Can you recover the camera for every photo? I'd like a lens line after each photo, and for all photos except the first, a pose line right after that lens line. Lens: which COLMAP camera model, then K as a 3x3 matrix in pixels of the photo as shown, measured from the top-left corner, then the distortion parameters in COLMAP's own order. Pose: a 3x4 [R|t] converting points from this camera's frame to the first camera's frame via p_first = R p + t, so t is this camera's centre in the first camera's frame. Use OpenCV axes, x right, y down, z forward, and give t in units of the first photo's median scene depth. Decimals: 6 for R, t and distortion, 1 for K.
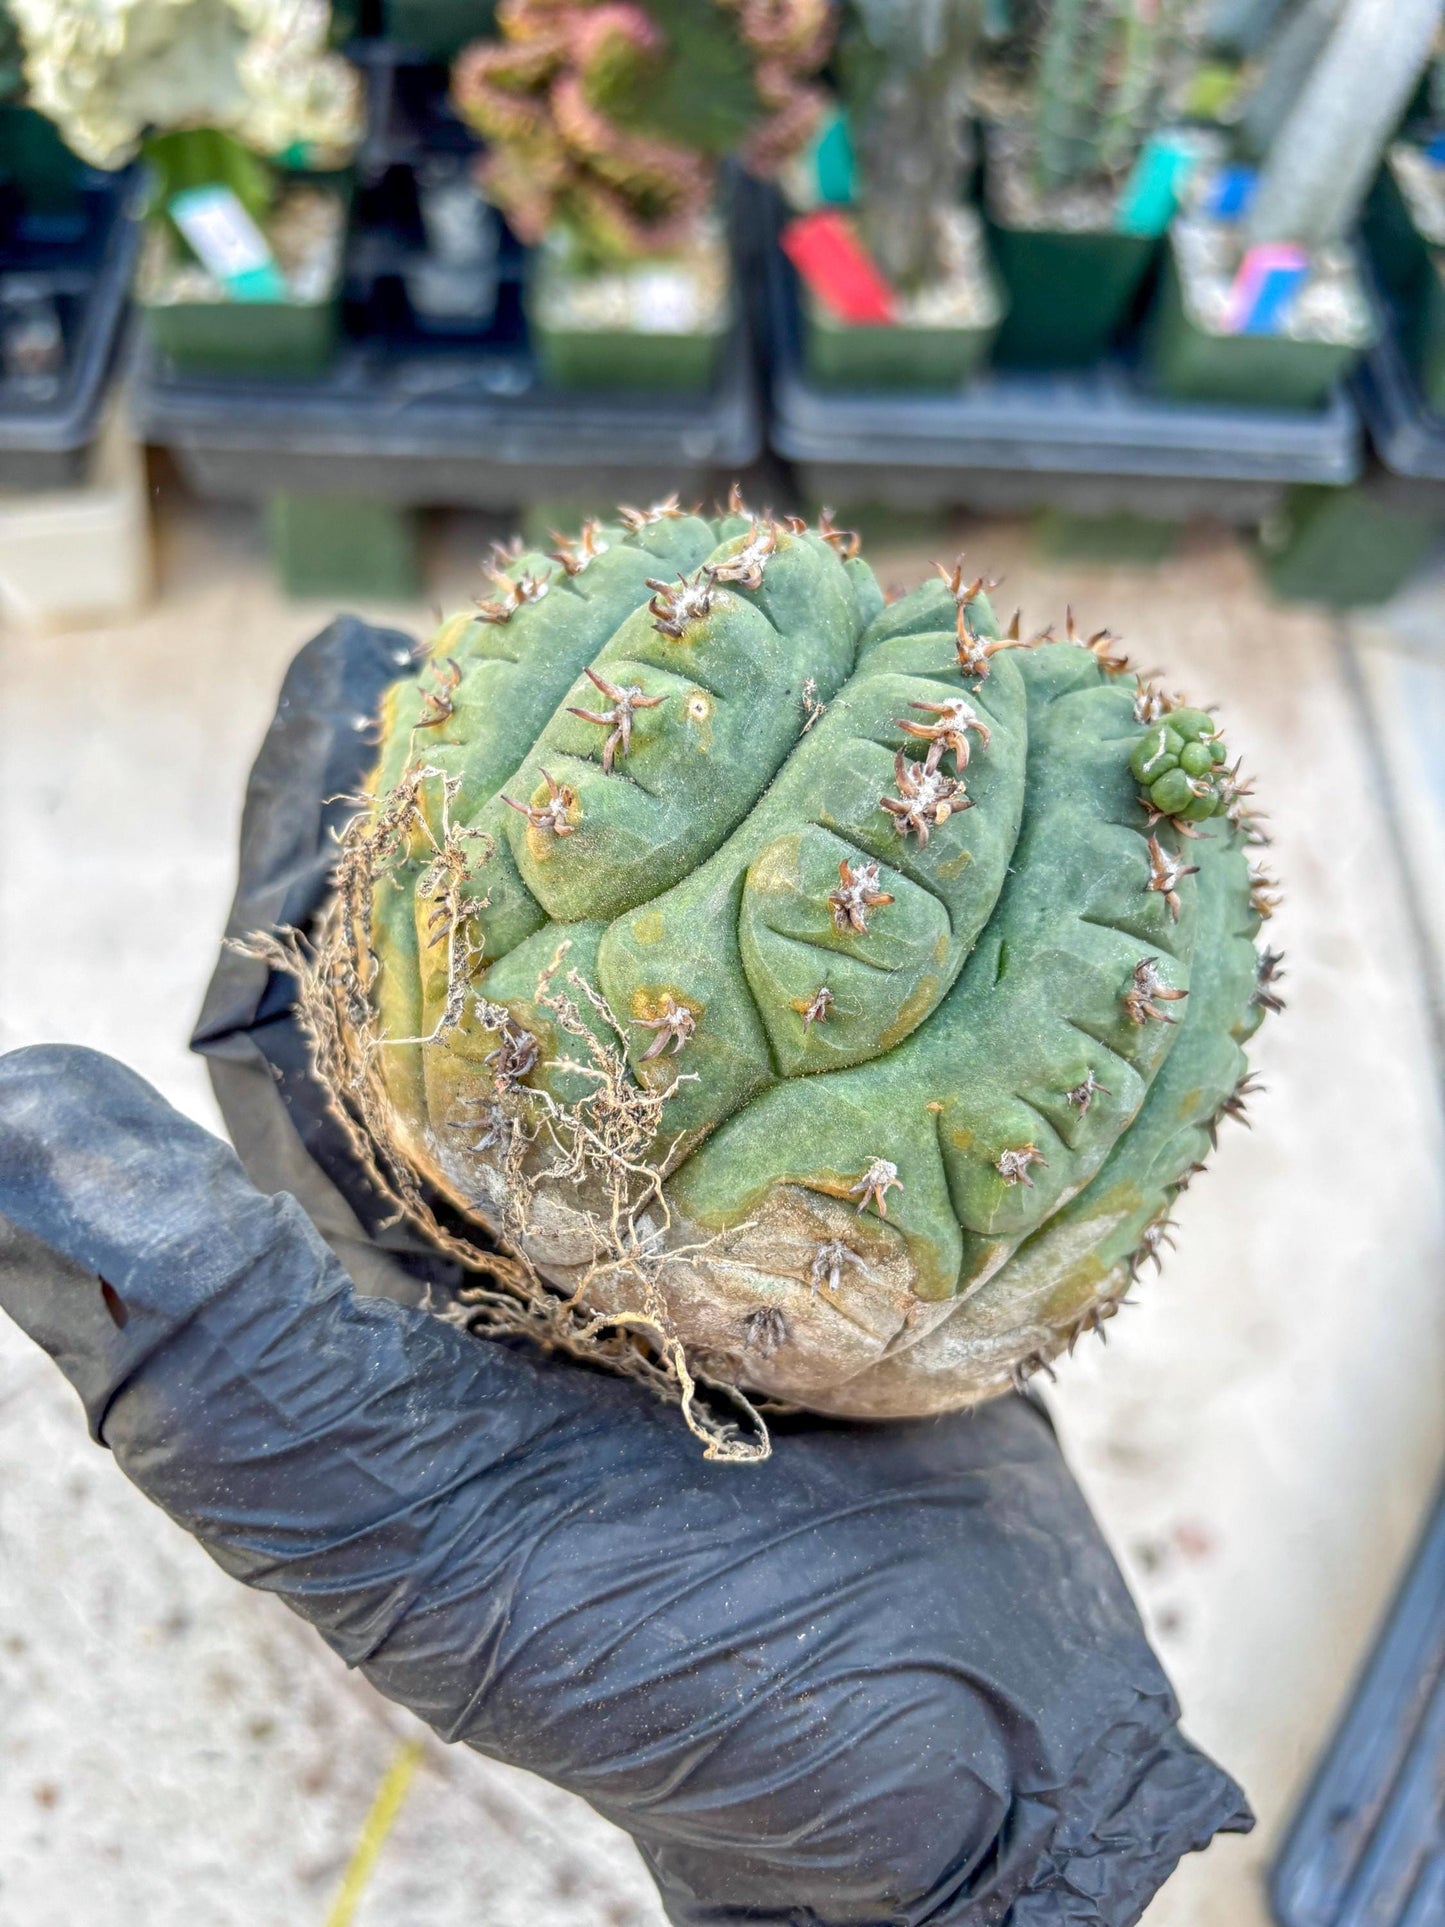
lens RADIAL K [[1544.0, 0, 728.3], [0, 1544.0, 961.5], [0, 0, 1]] dist [-0.005932, -0.005954]
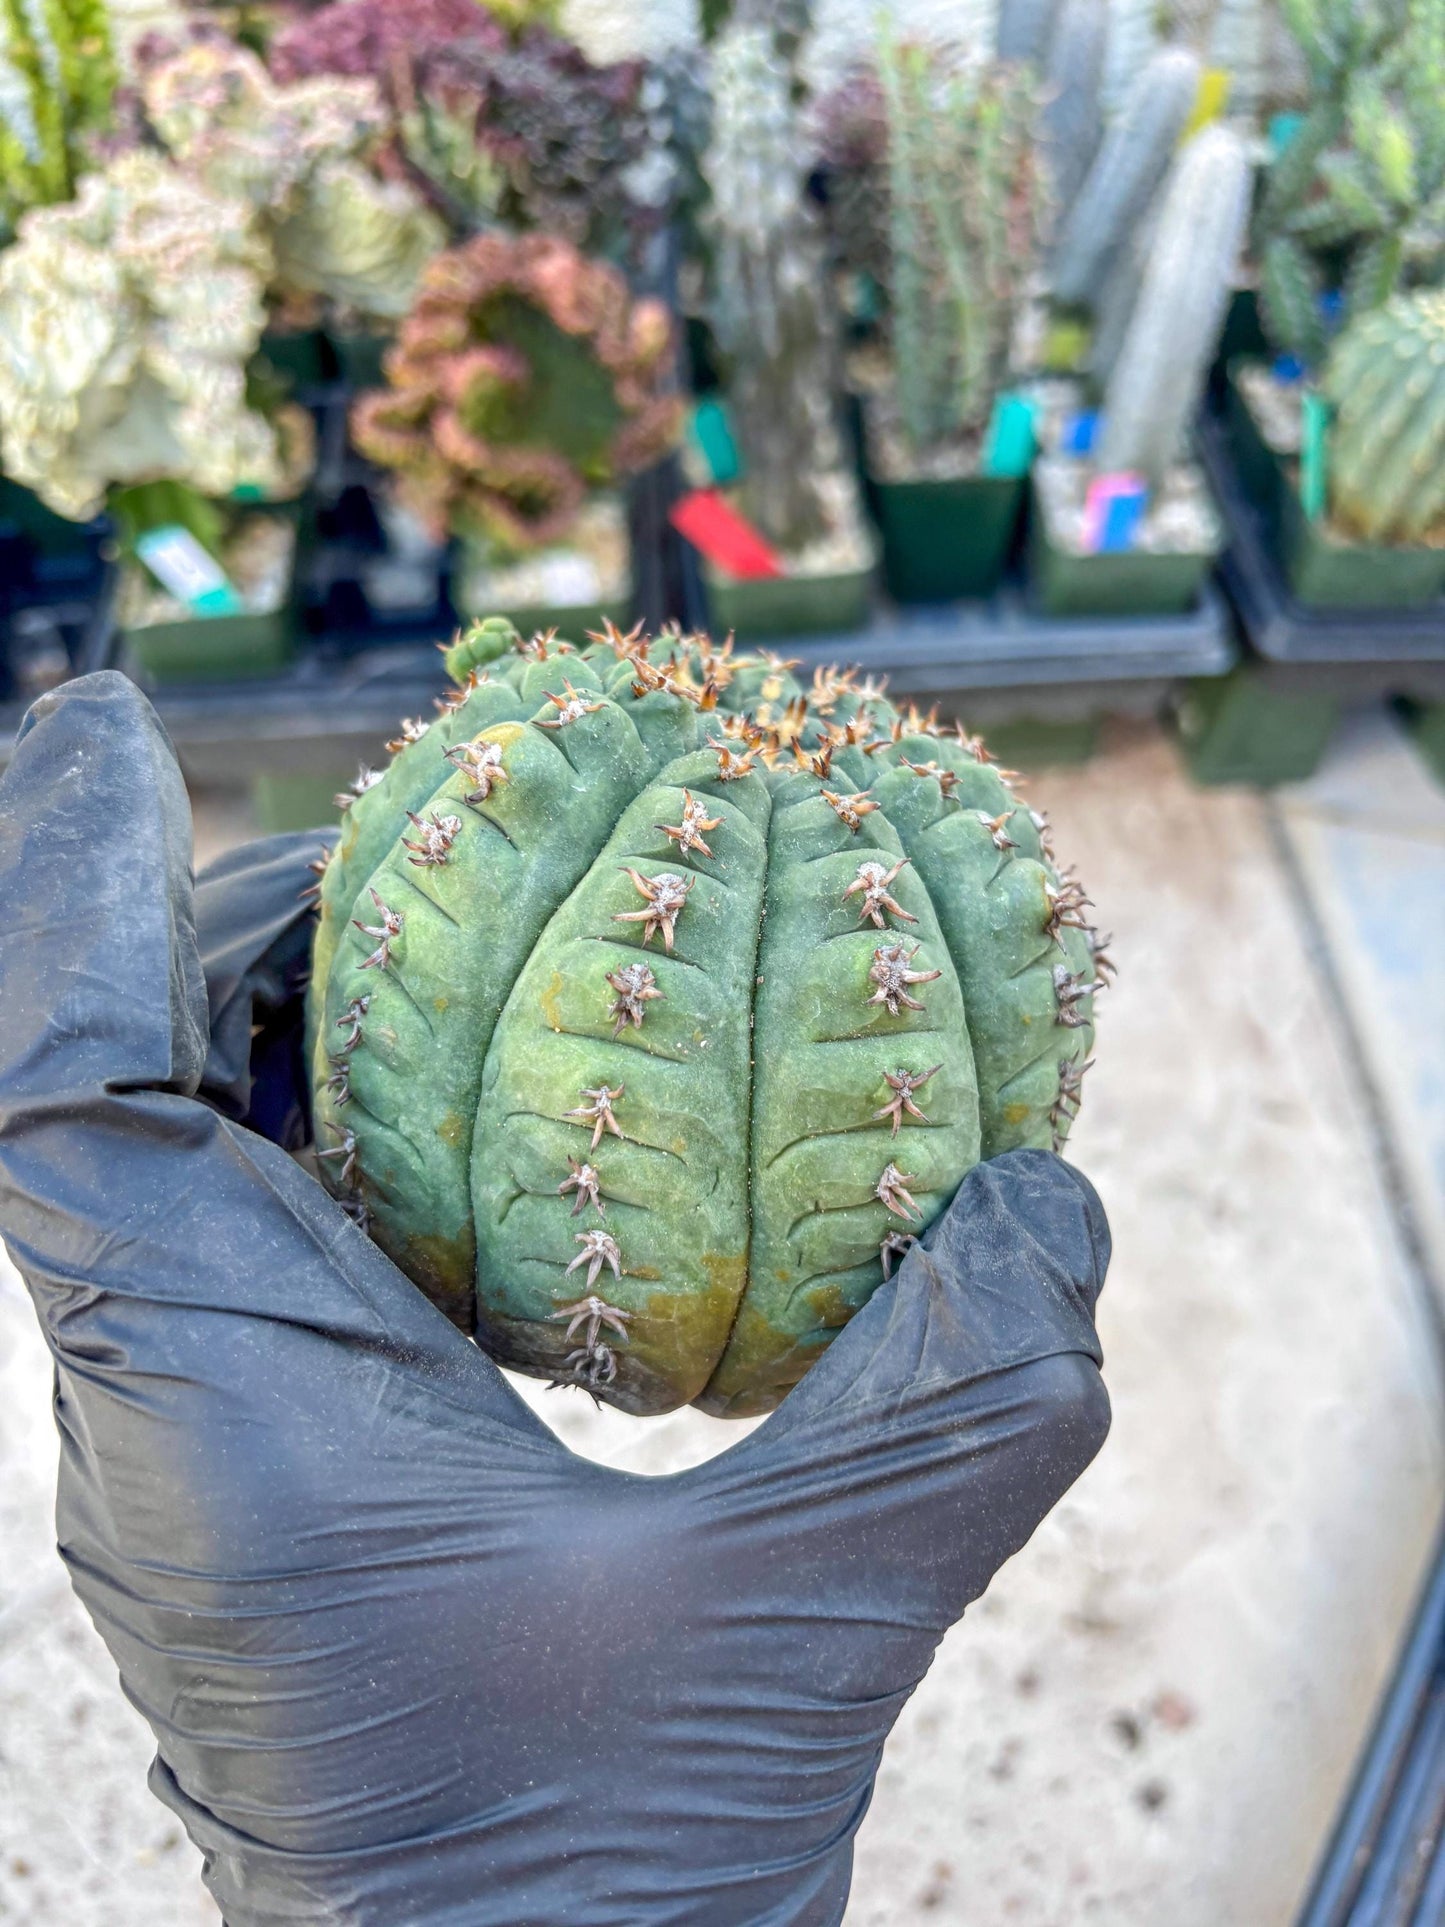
lens RADIAL K [[1532.1, 0, 725.6], [0, 1532.1, 969.2], [0, 0, 1]] dist [-0.000884, -0.014314]
pose [[0.994171, -0.085118, -0.066179, 0.116890], [0.075278, 0.987409, -0.139126, 0.017402], [0.077188, 0.133333, 0.988061, -0.059221]]
